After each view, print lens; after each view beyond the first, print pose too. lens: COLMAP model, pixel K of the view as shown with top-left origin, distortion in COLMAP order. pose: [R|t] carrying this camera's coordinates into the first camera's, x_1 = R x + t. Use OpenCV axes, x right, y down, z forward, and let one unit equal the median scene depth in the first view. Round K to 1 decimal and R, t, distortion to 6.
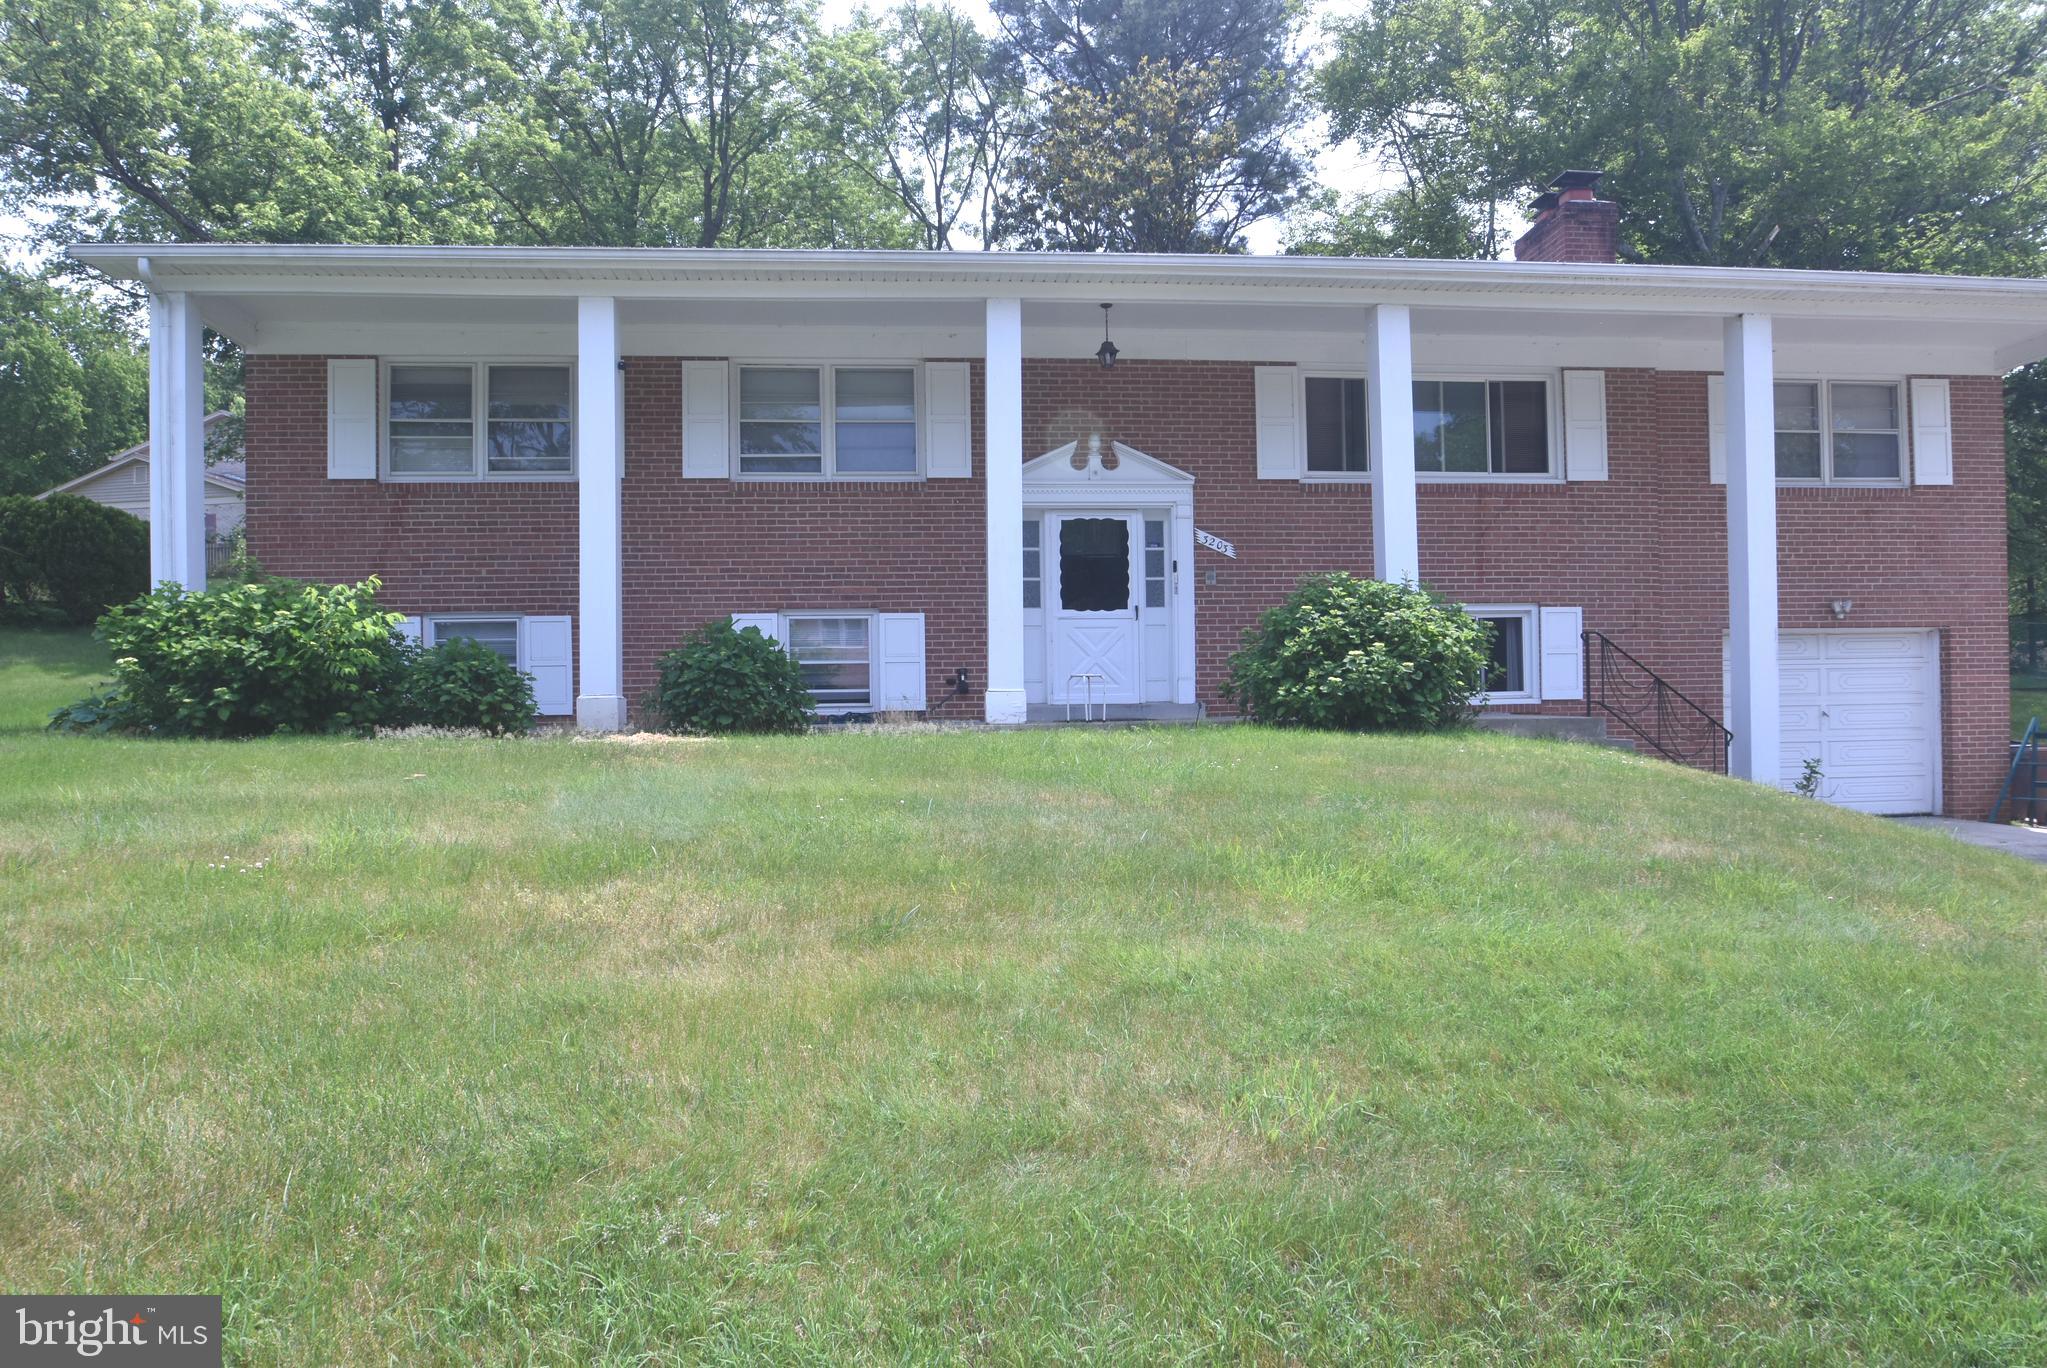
lens RADIAL K [[1316.1, 0, 1076.7], [0, 1316.1, 691.7], [0, 0, 1]] dist [-0.045615, 0.023249]
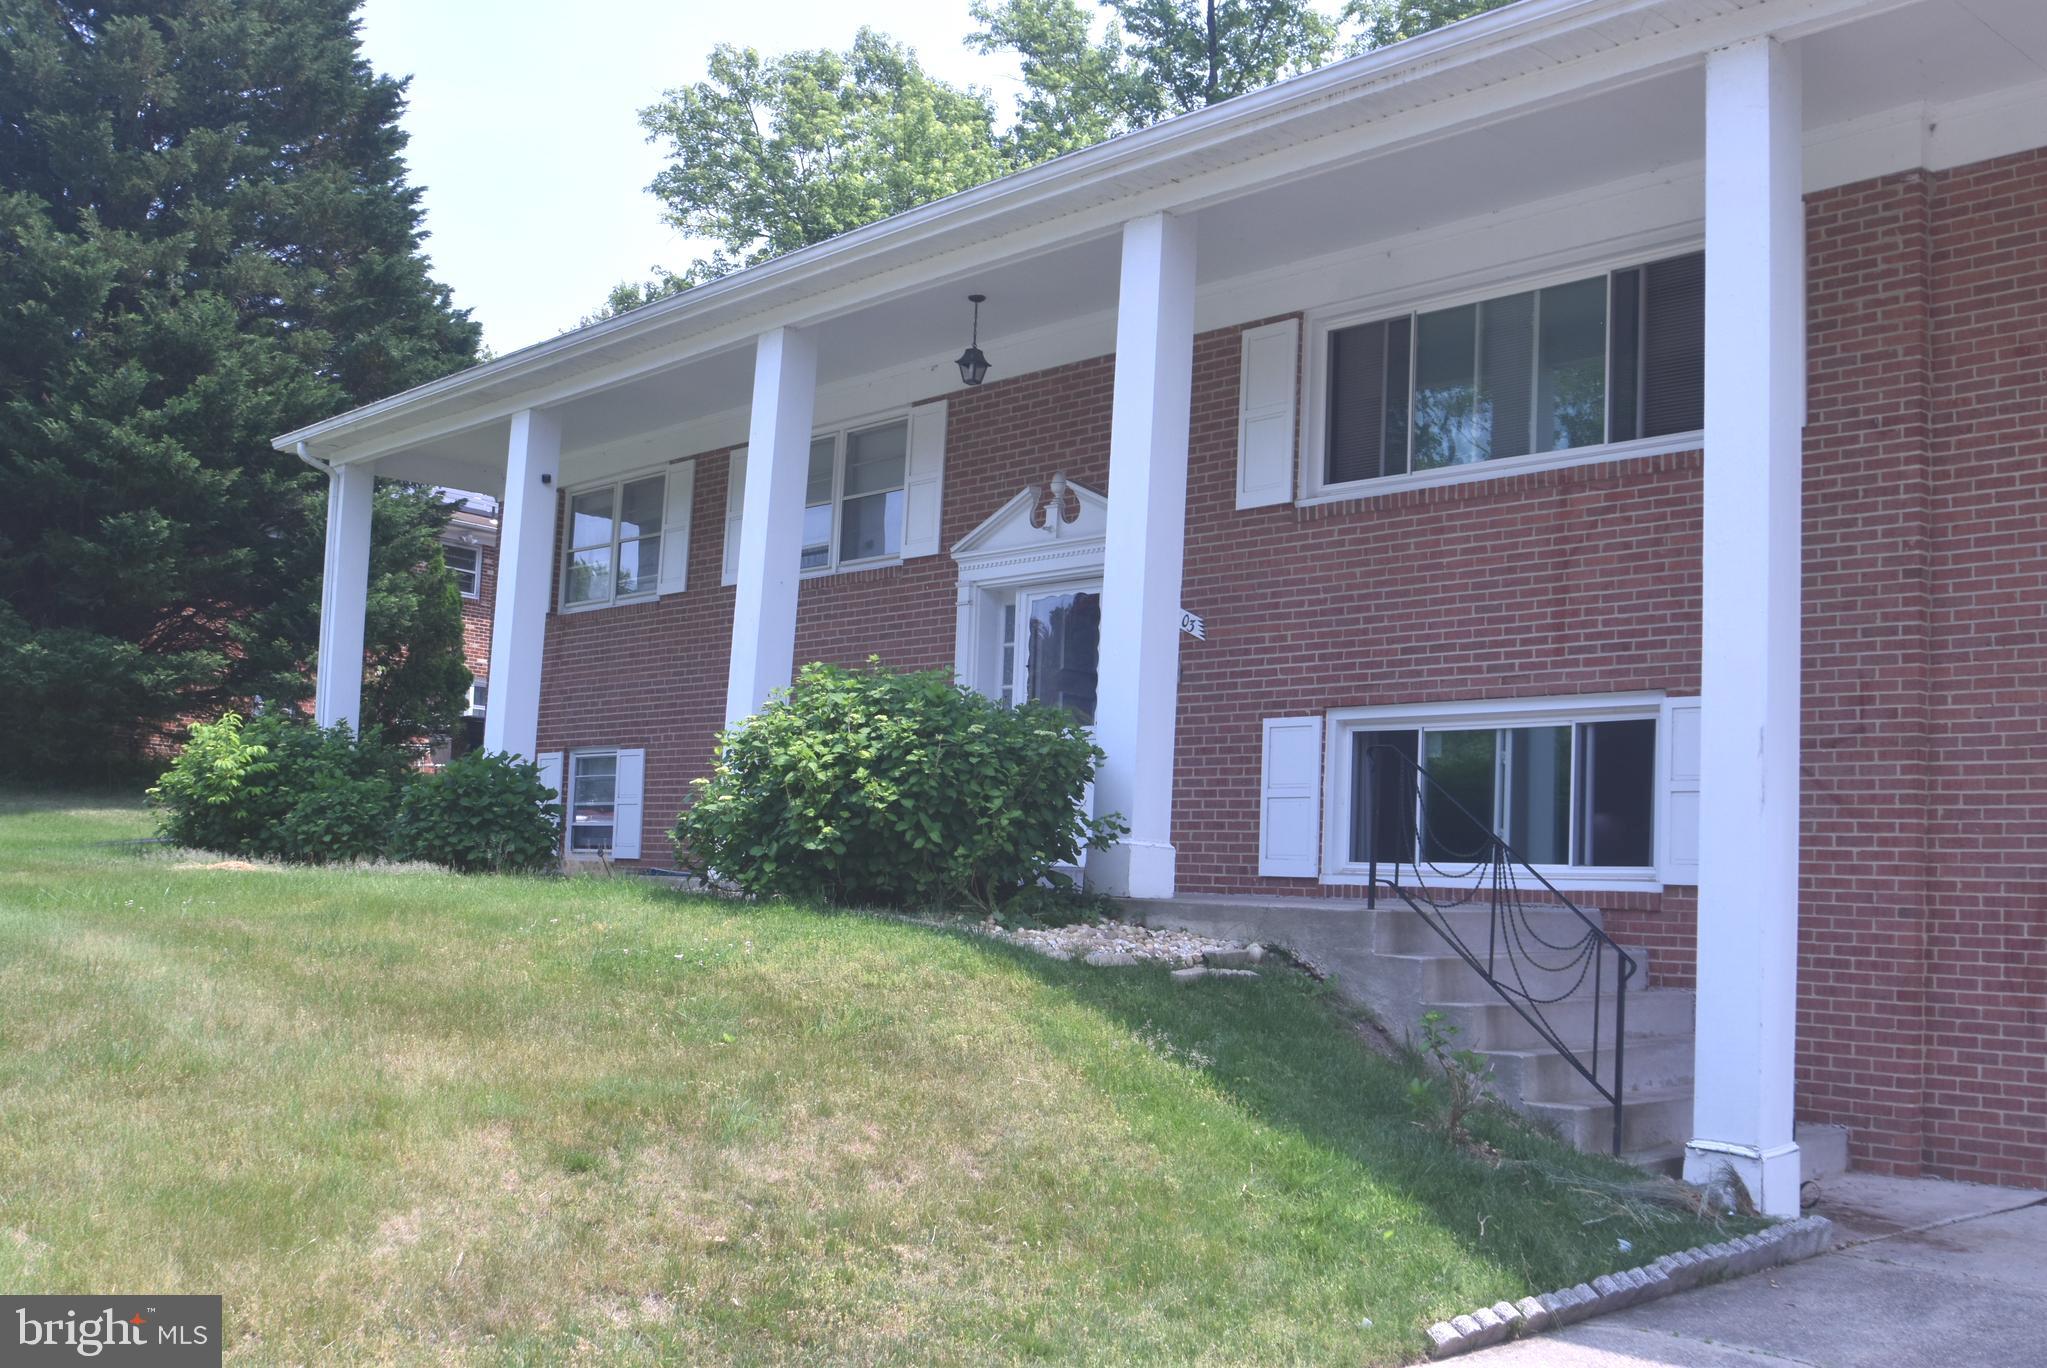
lens RADIAL K [[1998.7, 0, 1072.6], [0, 1998.7, 723.2], [0, 0, 1]] dist [-0.075205, 0.033553]
pose [[0.617931, -0.028683, -0.785709, 0.811688], [-0.038552, 0.997027, -0.066717, 0.003969], [0.785287, 0.071517, 0.614988, 0.361273]]
